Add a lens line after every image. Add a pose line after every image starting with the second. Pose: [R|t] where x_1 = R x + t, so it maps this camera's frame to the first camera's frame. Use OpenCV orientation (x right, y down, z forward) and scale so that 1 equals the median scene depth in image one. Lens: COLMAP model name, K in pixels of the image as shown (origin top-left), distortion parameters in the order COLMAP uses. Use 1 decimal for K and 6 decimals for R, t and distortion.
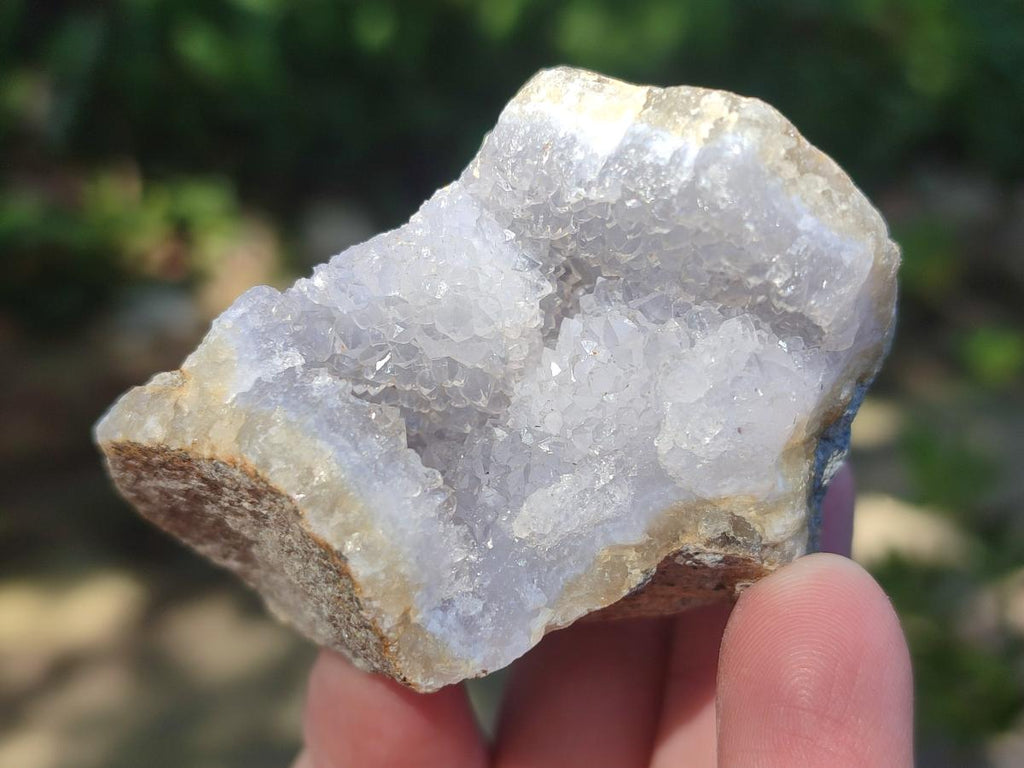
lens RADIAL K [[1650.5, 0, 515.9], [0, 1650.5, 382.9], [0, 0, 1]] dist [0.132007, 0.000000]
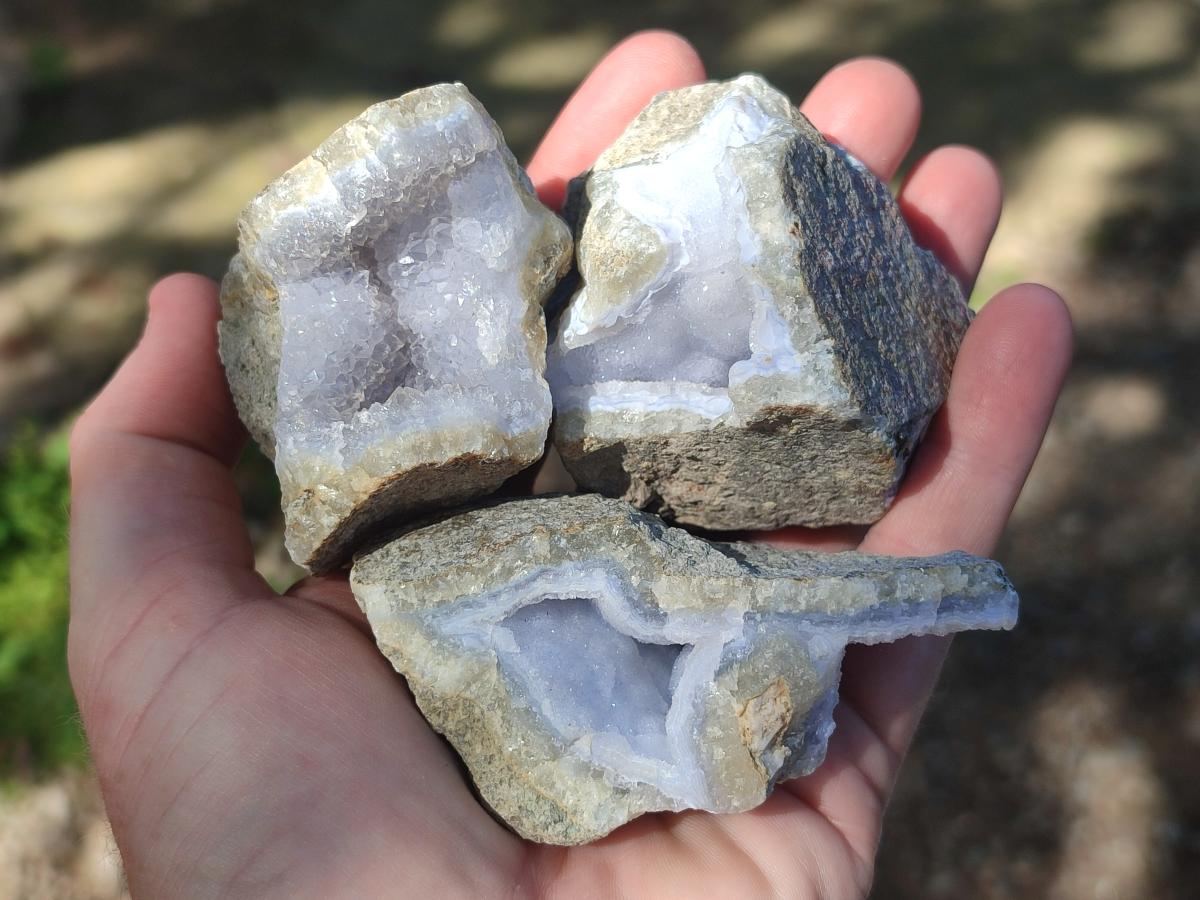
lens RADIAL K [[1934.2, 0, 598.4], [0, 1934.2, 455.3], [0, 0, 1]] dist [0.132007, 0.000000]
pose [[0.474377, -0.866794, 0.153737, -0.339547], [0.802326, 0.497570, 0.329692, -0.437904], [-0.362270, -0.033051, 0.931487, -0.918262]]
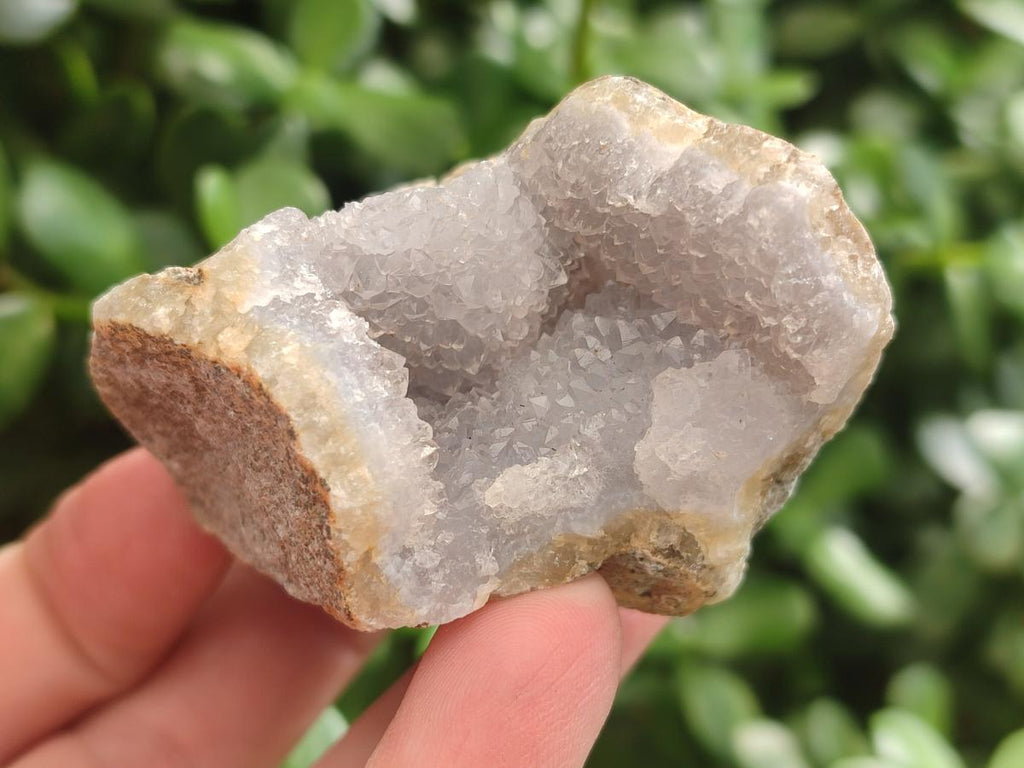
lens RADIAL K [[1650.5, 0, 516.4], [0, 1650.5, 381.6], [0, 0, 1]] dist [0.132007, 0.000000]
pose [[0.964928, 0.236986, 0.112925, -0.116881], [-0.238114, 0.971231, -0.003587, 0.017124], [-0.110526, -0.023427, 0.993597, -0.033476]]
